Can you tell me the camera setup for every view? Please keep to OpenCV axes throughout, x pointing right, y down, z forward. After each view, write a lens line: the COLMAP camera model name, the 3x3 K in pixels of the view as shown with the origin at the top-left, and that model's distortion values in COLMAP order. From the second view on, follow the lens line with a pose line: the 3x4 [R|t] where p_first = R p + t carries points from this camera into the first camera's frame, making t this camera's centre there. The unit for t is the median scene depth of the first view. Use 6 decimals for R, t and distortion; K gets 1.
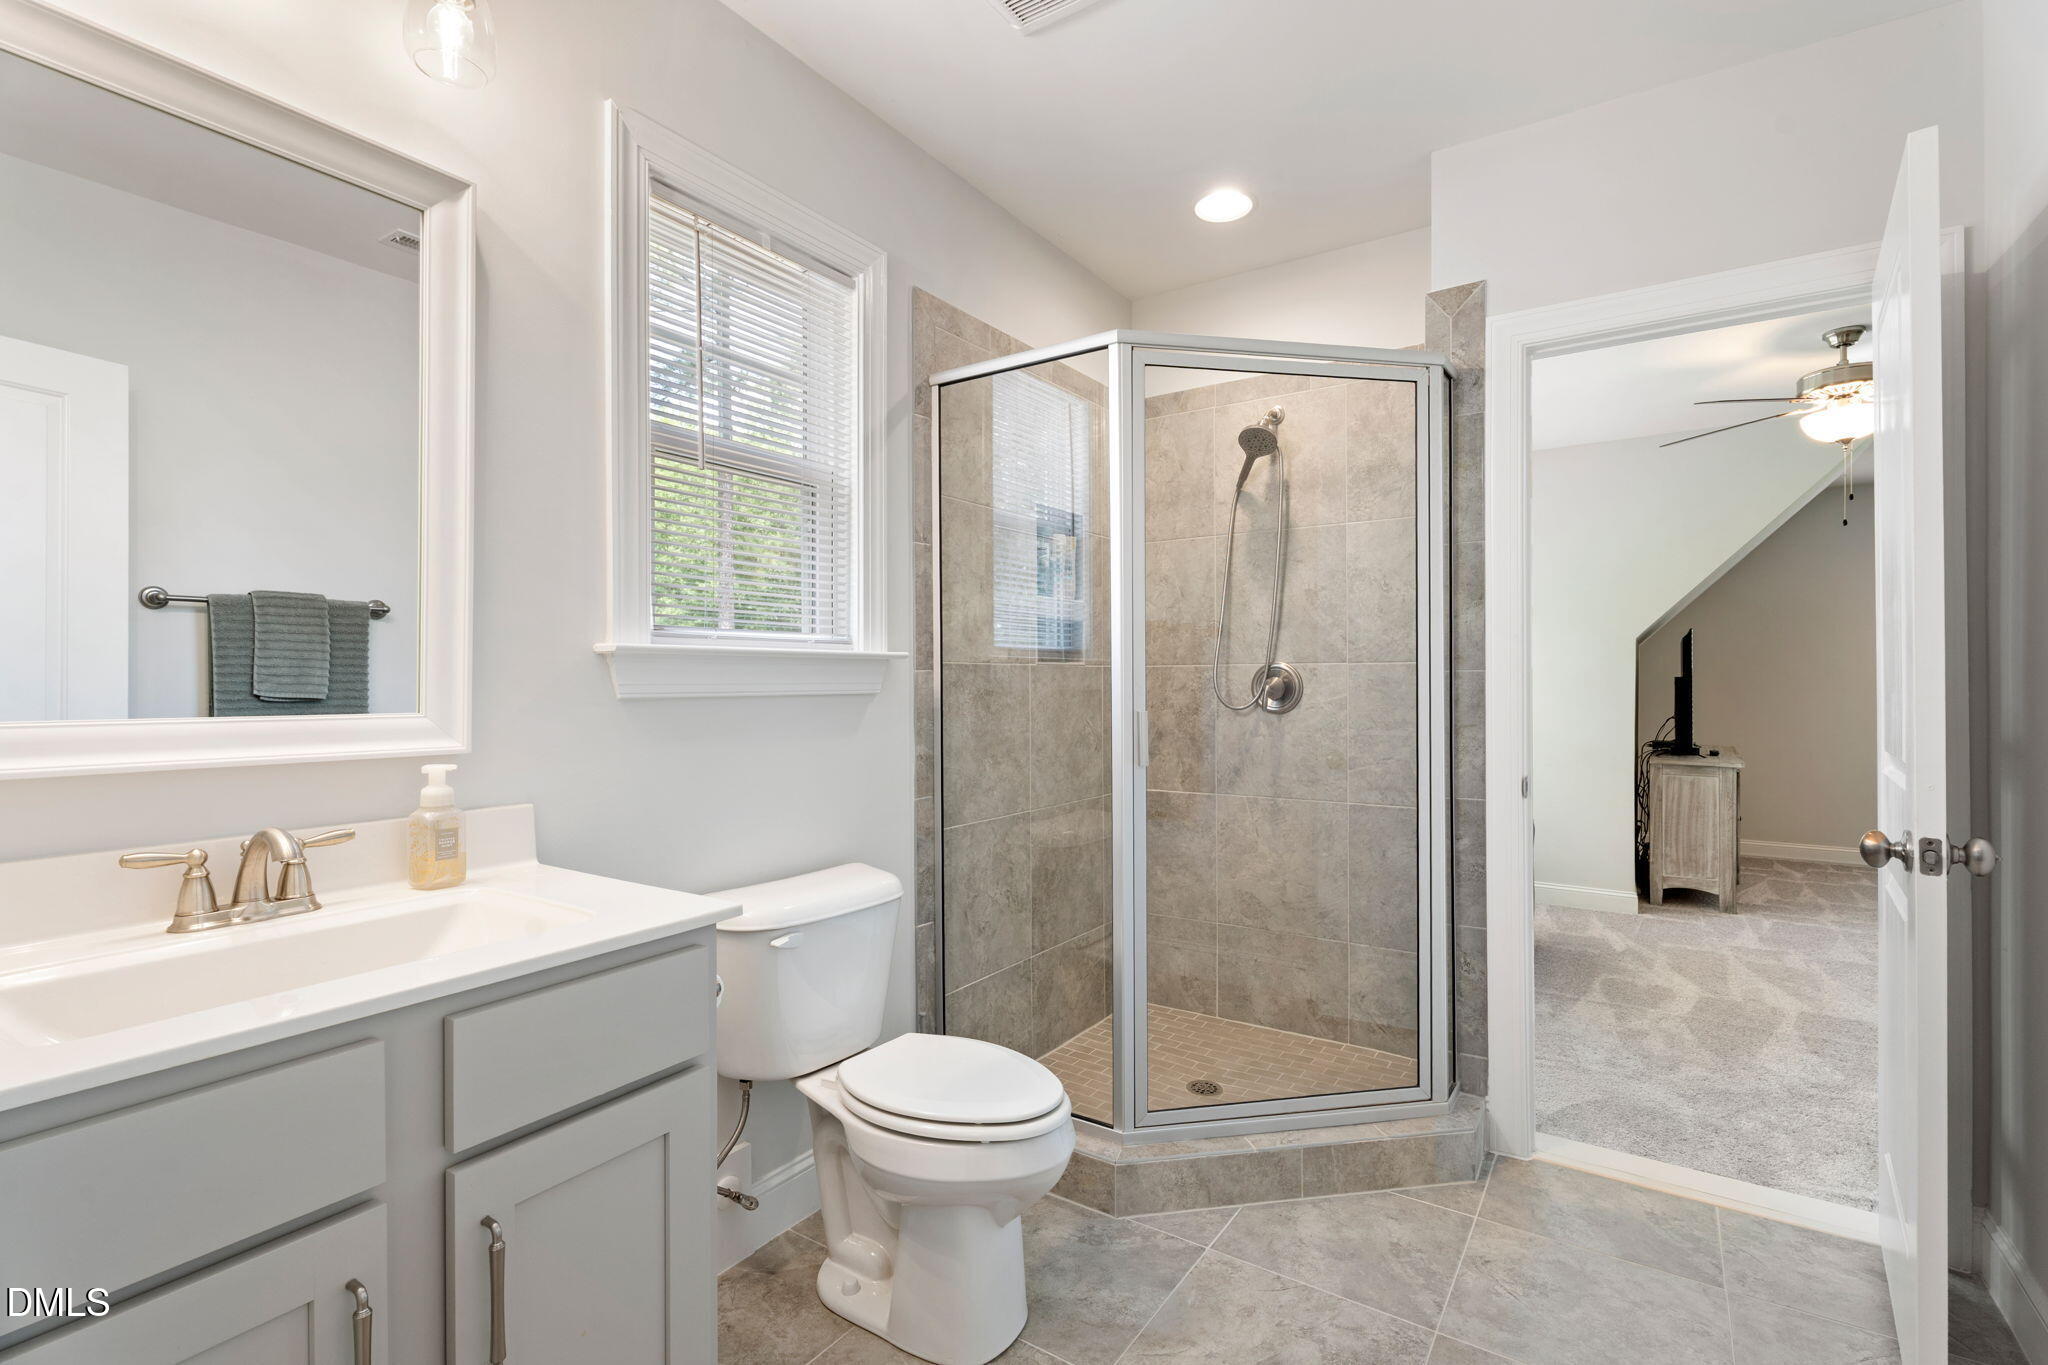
lens RADIAL K [[918.2, 0, 1031.9], [0, 918.2, 655.6], [0, 0, 1]] dist [-0.000611, -0.000445]
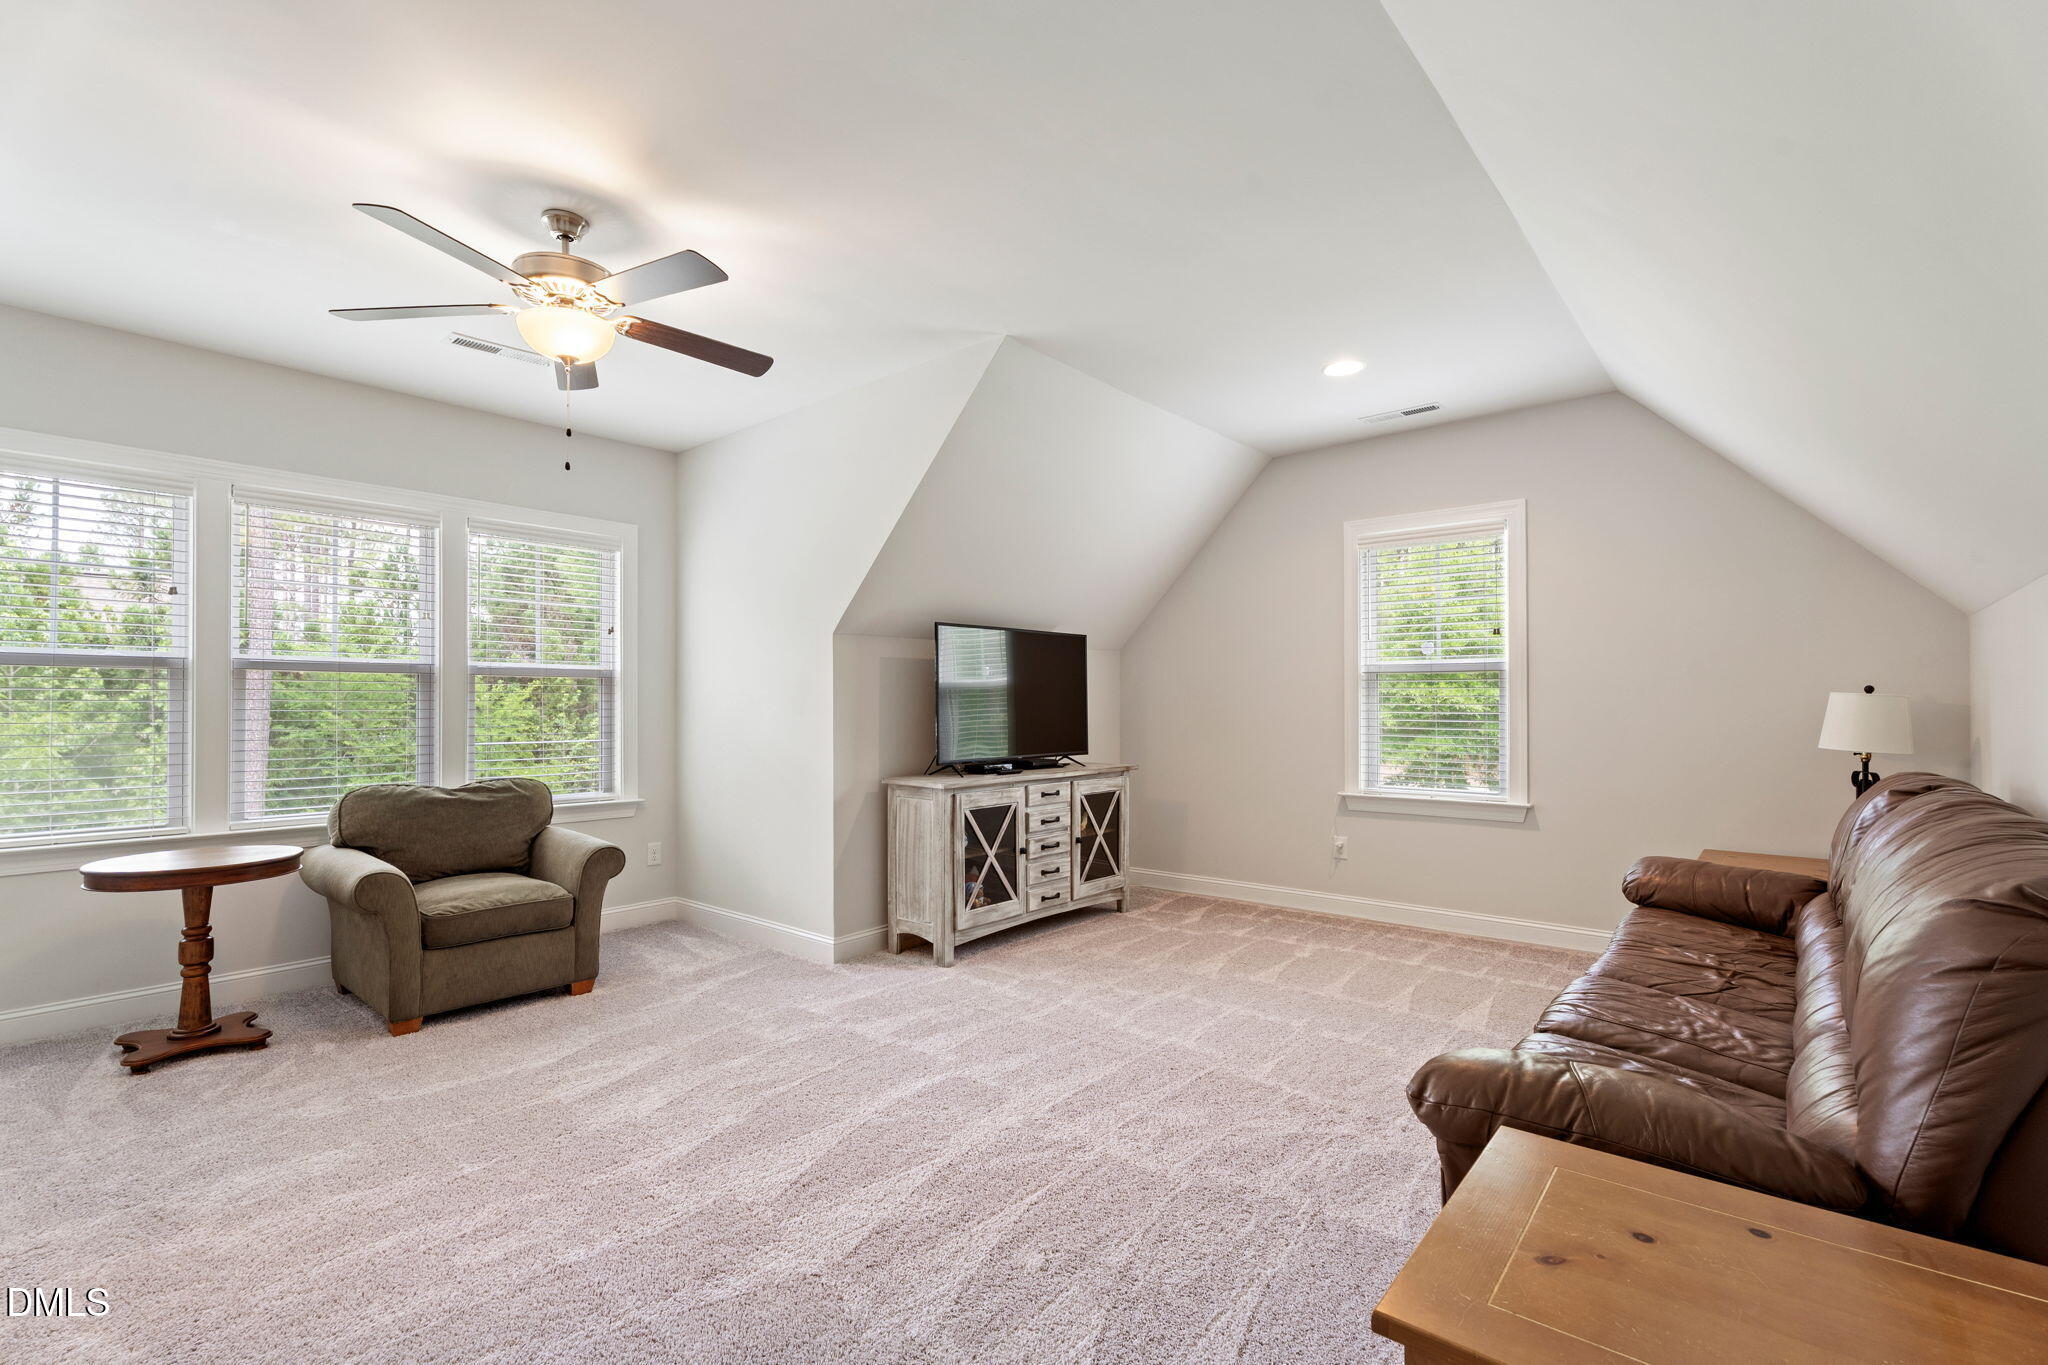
lens RADIAL K [[918.2, 0, 1031.9], [0, 918.2, 655.6], [0, 0, 1]] dist [-0.000611, -0.000445]
pose [[0.995541, -0.002629, -0.094295, 0.904718], [0.000329, 0.999702, -0.024398, 0.022609], [0.094331, 0.024258, 0.995245, 0.181554]]
